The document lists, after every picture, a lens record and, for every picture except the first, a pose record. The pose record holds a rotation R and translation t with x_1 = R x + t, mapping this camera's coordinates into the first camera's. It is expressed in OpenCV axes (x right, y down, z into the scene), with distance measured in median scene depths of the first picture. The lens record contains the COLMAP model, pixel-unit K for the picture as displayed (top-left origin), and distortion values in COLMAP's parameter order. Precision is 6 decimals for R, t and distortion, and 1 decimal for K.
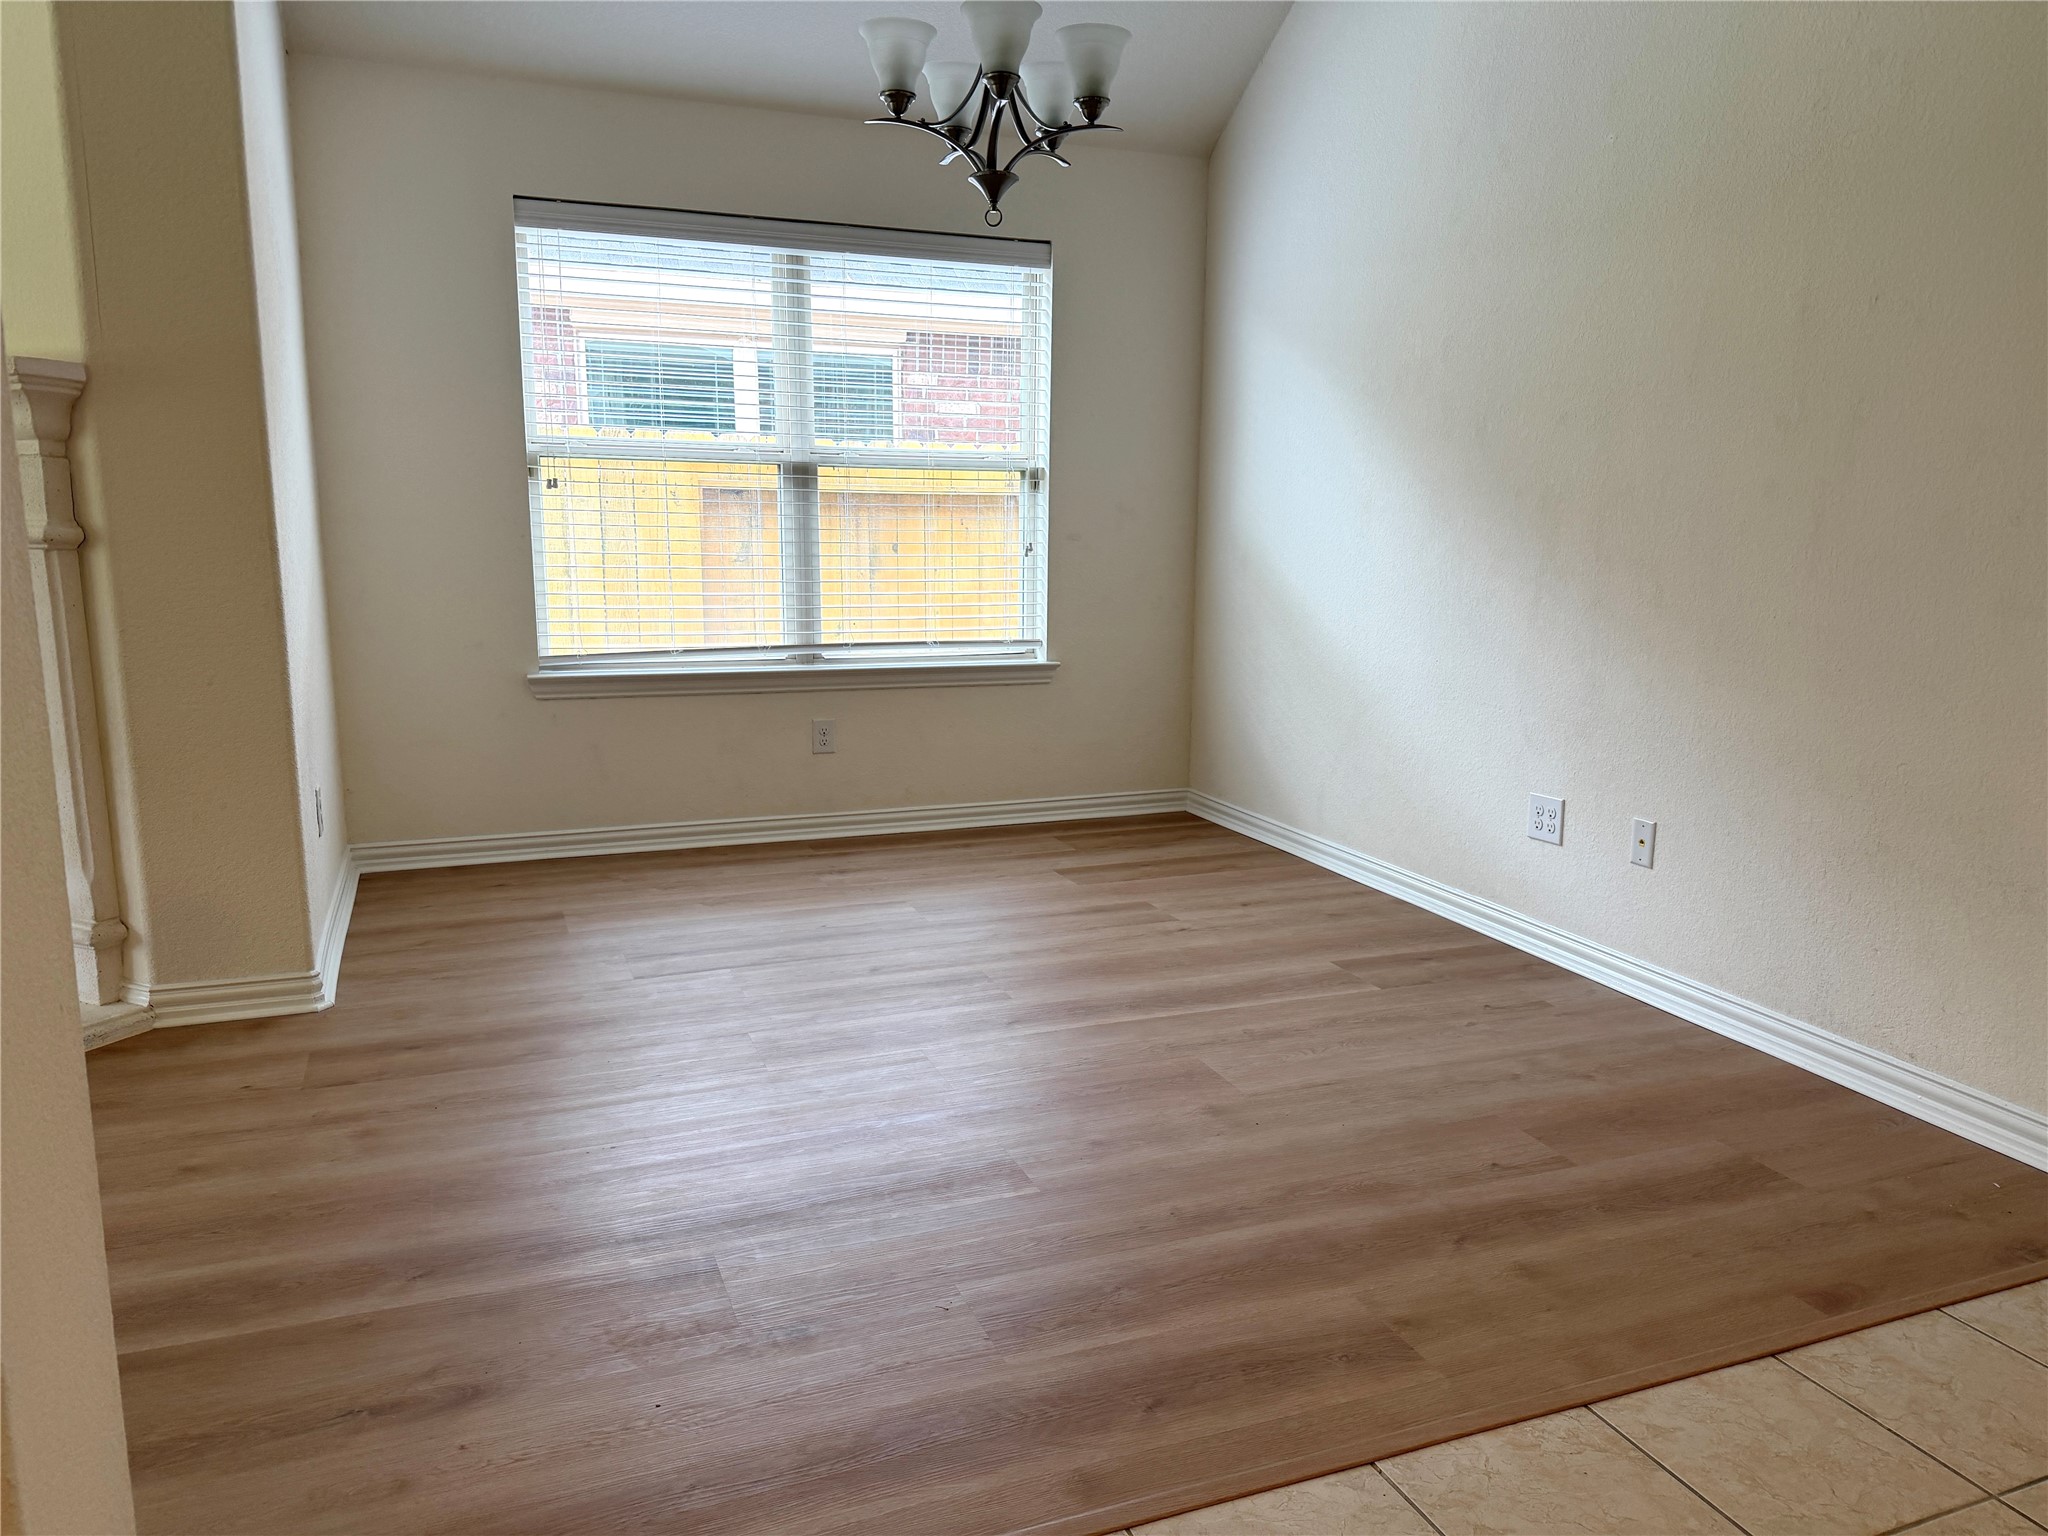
lens RADIAL K [[1434.1, 0, 1016.8], [0, 1434.1, 779.5], [0, 0, 1]] dist [0.069294, -0.059192]
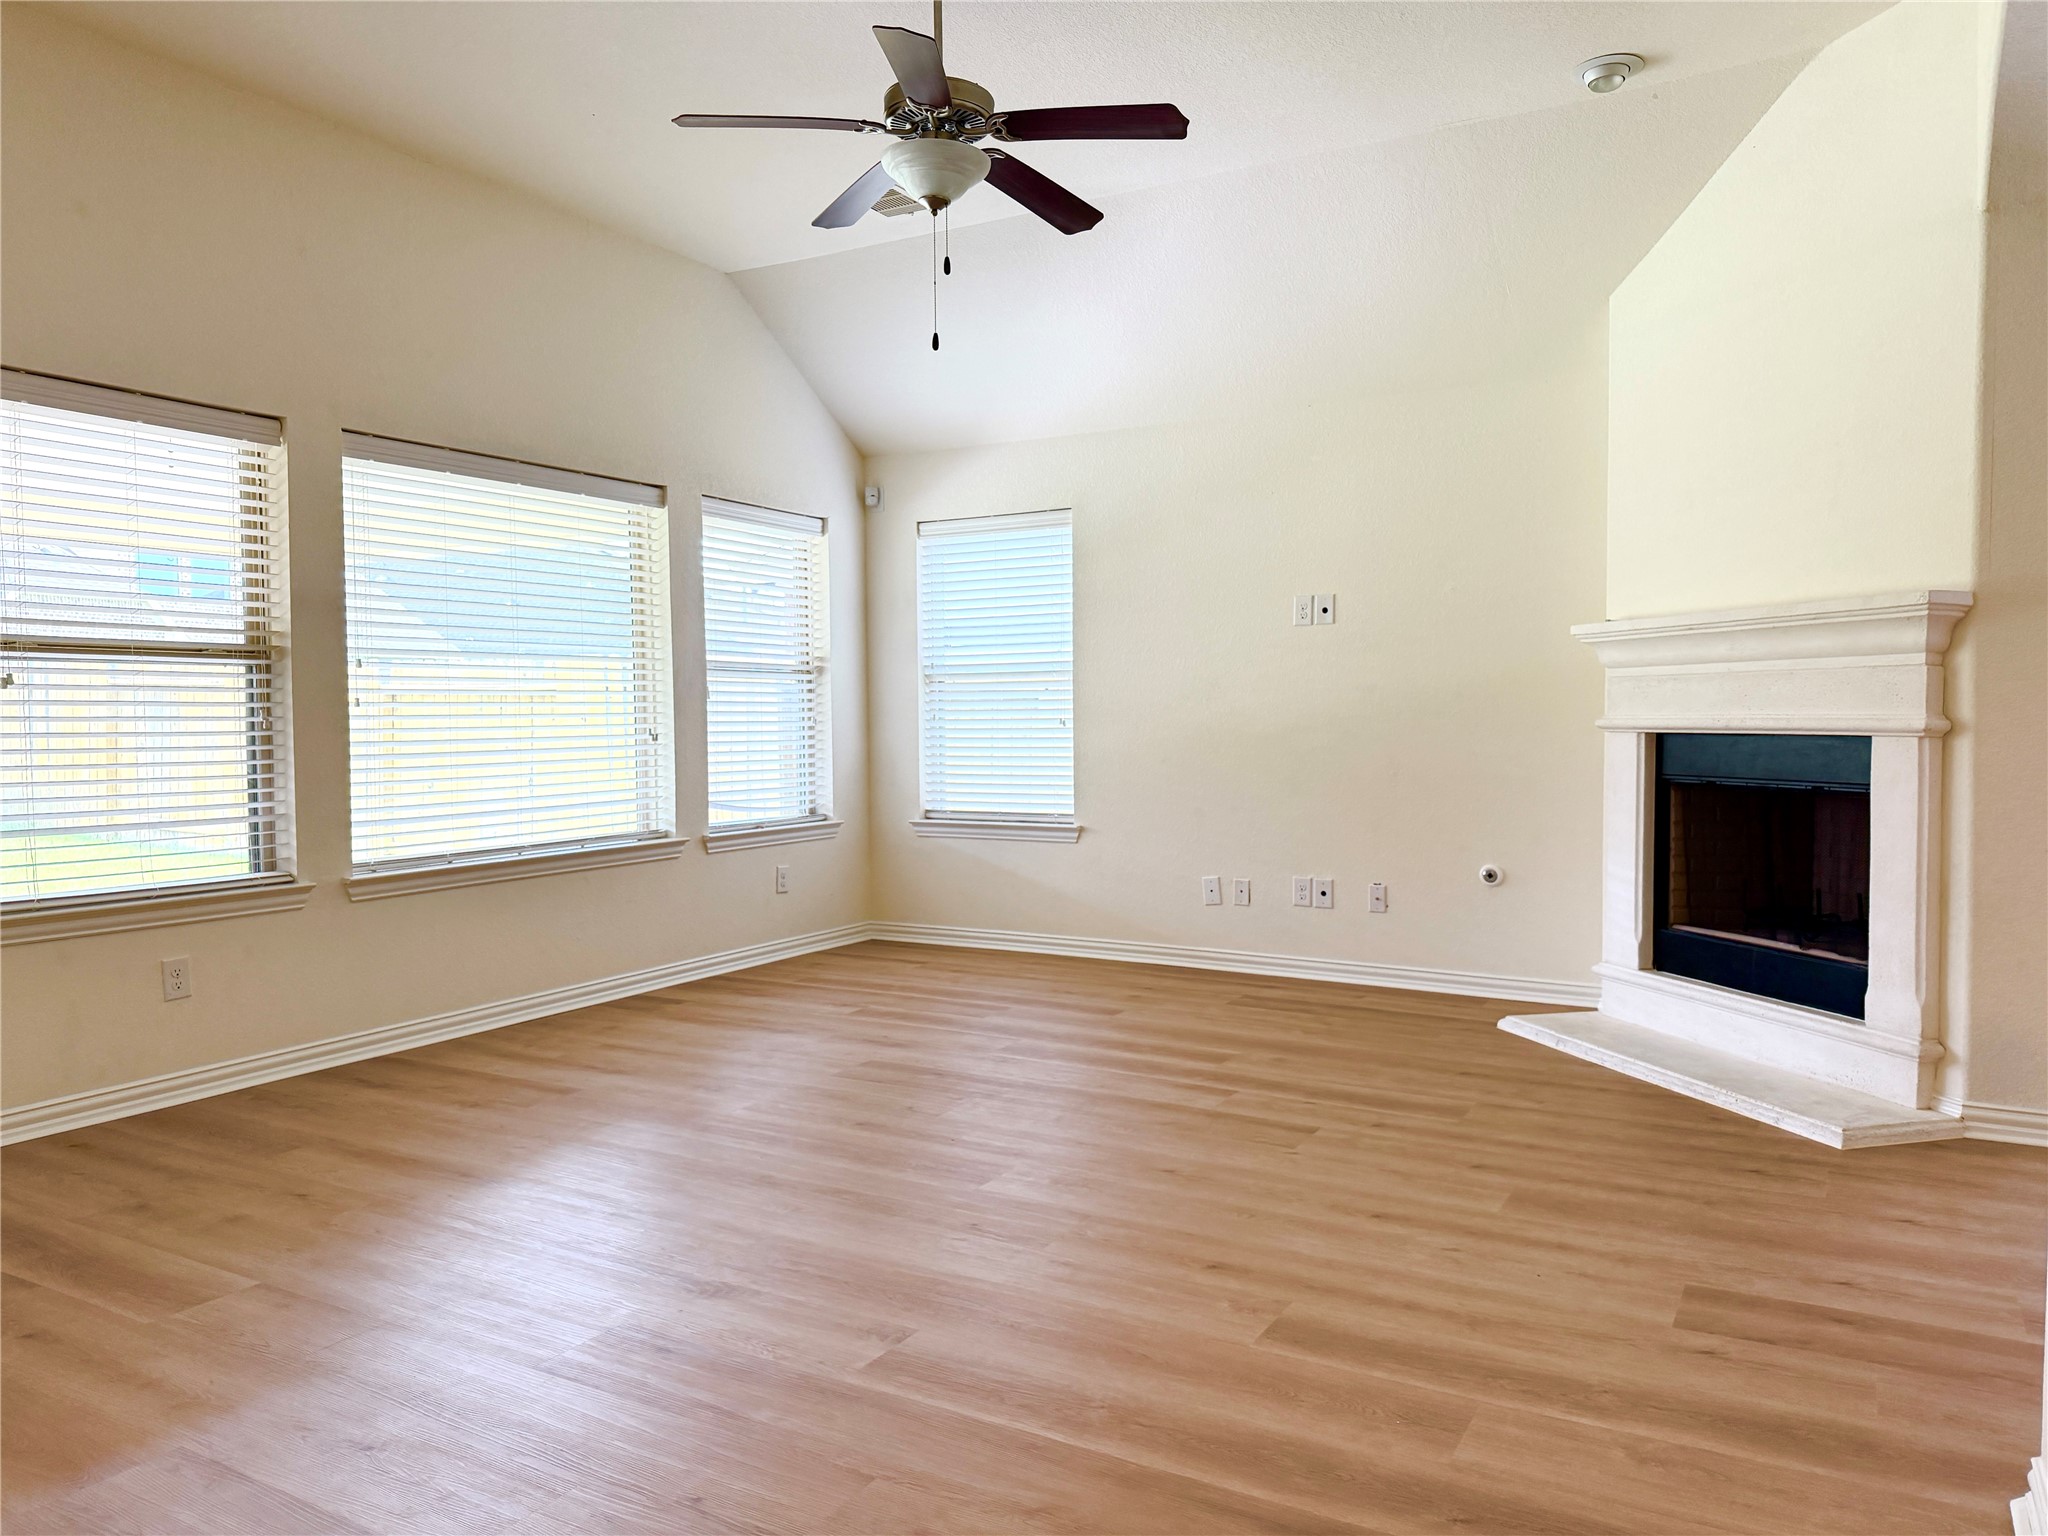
lens RADIAL K [[1434.1, 0, 1046.7], [0, 1434.1, 776.5], [0, 0, 1]] dist [0.069294, -0.059192]
pose [[0.625833, 0.018619, -0.779735, -0.101347], [-0.133726, 0.987473, -0.083752, 0.058444], [0.768408, 0.156686, 0.620483, -0.254096]]
